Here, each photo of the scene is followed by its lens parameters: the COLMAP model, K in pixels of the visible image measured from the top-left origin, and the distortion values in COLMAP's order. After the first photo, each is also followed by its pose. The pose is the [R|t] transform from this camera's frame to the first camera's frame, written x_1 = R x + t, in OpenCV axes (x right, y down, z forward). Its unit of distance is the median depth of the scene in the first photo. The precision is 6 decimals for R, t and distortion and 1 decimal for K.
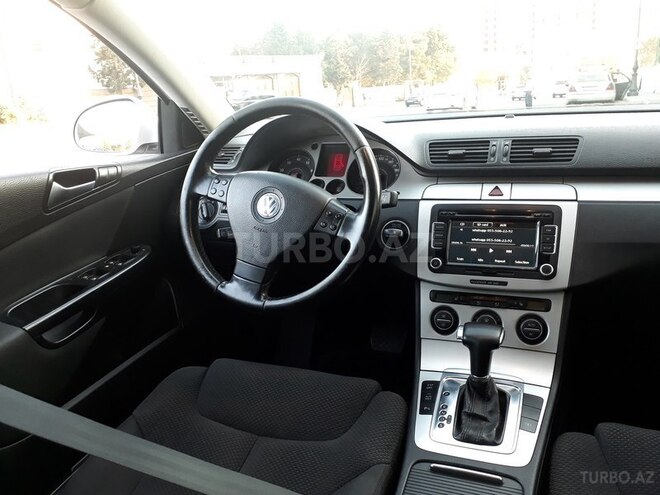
lens RADIAL K [[526.4, 0, 330.0], [0, 526.4, 247.5], [0, 0, 1]] dist [0.112760, -0.226174]
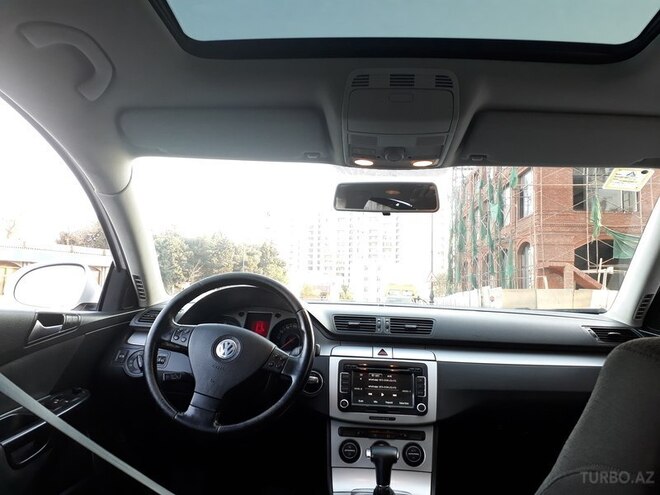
lens RADIAL K [[526.4, 0, 330.0], [0, 526.4, 247.5], [0, 0, 1]] dist [0.112760, -0.226174]
pose [[0.947277, 0.123422, 0.295691, -0.274747], [-0.004377, 0.927734, -0.373217, 0.163755], [-0.320386, 0.352246, 0.879361, -0.293939]]
